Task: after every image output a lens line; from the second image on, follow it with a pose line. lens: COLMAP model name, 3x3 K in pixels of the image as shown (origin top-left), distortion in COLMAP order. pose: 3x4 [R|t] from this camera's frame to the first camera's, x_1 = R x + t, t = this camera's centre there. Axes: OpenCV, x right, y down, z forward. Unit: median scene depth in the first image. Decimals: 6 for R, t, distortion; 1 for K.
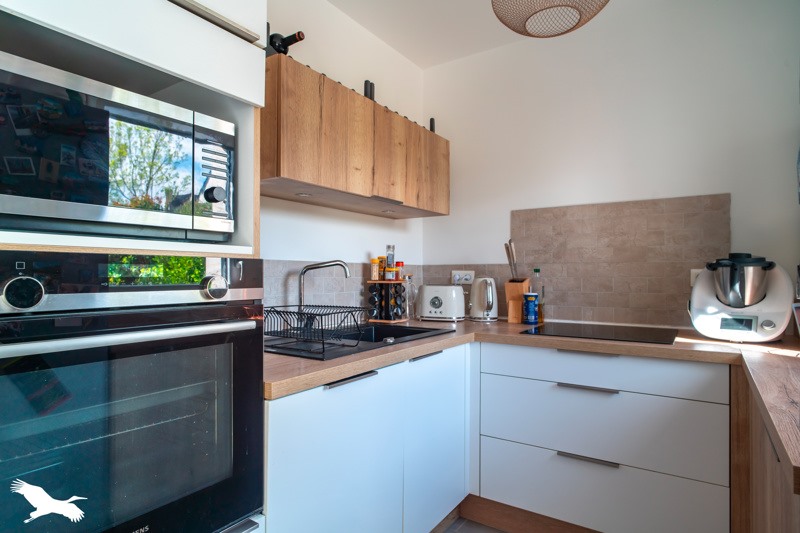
lens RADIAL K [[452.7, 0, 402.7], [0, 452.7, 271.6], [0, 0, 1]] dist [0.004165, 0.000037]
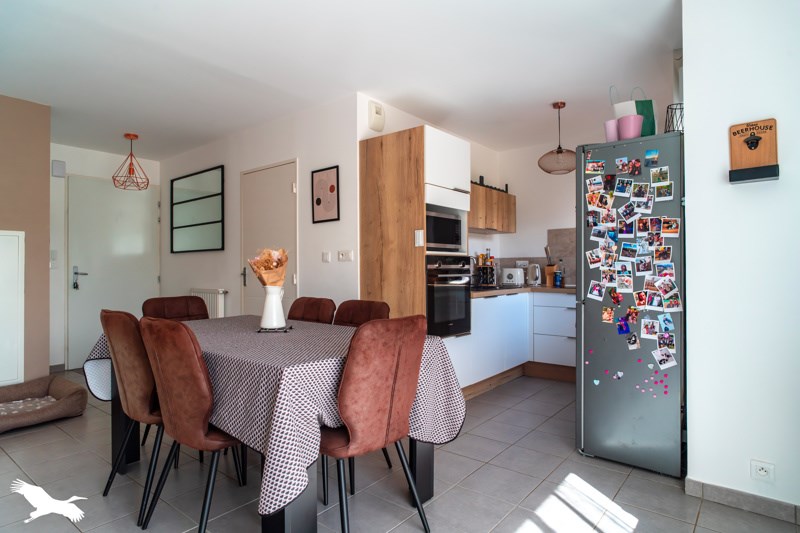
lens RADIAL K [[452.7, 0, 395.6], [0, 452.7, 262.2], [0, 0, 1]] dist [0.004165, 0.000037]
pose [[0.994832, -0.006316, -0.101336, -0.229444], [0.005607, 0.999958, -0.007276, 0.016536], [0.101378, 0.006670, 0.994826, -1.071090]]
